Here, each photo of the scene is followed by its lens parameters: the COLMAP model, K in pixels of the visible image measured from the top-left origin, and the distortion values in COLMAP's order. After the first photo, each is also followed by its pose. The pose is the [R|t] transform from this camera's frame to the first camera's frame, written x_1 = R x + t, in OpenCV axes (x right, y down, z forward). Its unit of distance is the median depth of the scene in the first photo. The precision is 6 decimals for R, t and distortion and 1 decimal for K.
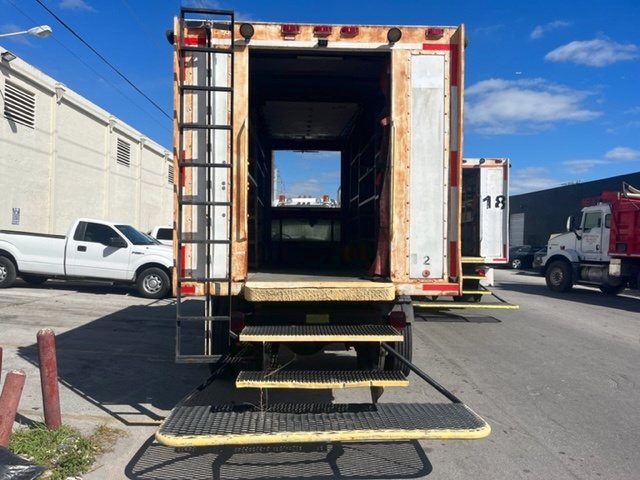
lens RADIAL K [[479.6, 0, 319.1], [0, 479.6, 243.6], [0, 0, 1]] dist [0.038836, -0.028372]
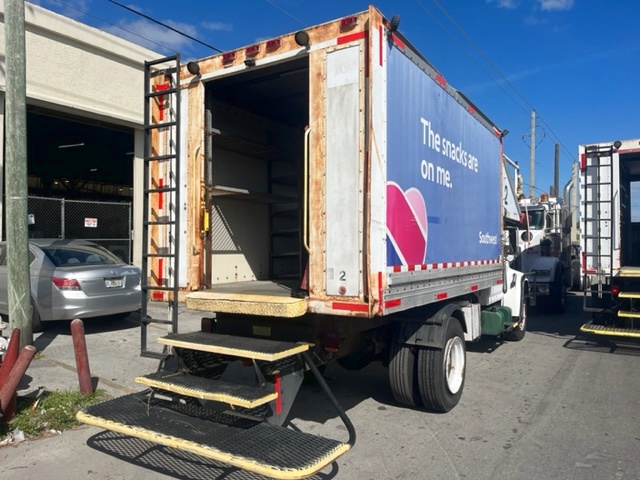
lens RADIAL K [[479.6, 0, 320.9], [0, 479.6, 241.2], [0, 0, 1]] dist [0.038836, -0.028372]
pose [[0.824393, -0.016358, -0.565781, 0.700730], [0.005664, 0.999771, -0.020653, -0.011917], [0.565989, 0.013821, 0.824297, 0.236621]]
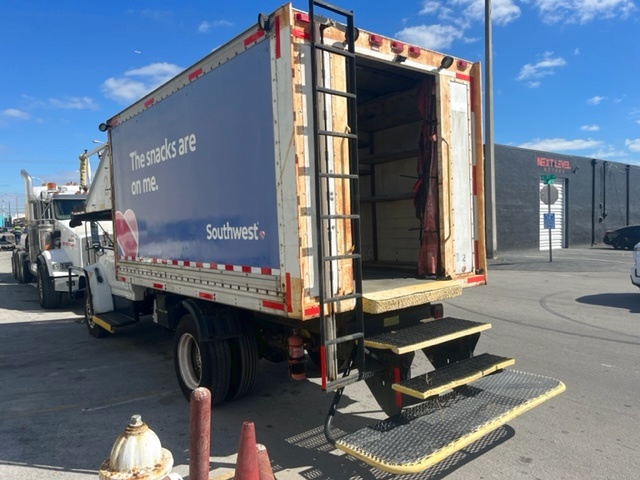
lens RADIAL K [[479.6, 0, 318.4], [0, 479.6, 238.3], [0, 0, 1]] dist [0.038836, -0.028372]
pose [[0.808356, -0.056485, 0.585978, -0.761506], [0.042015, 0.998383, 0.038279, -0.073922], [-0.587193, -0.006323, 0.809422, 0.250310]]
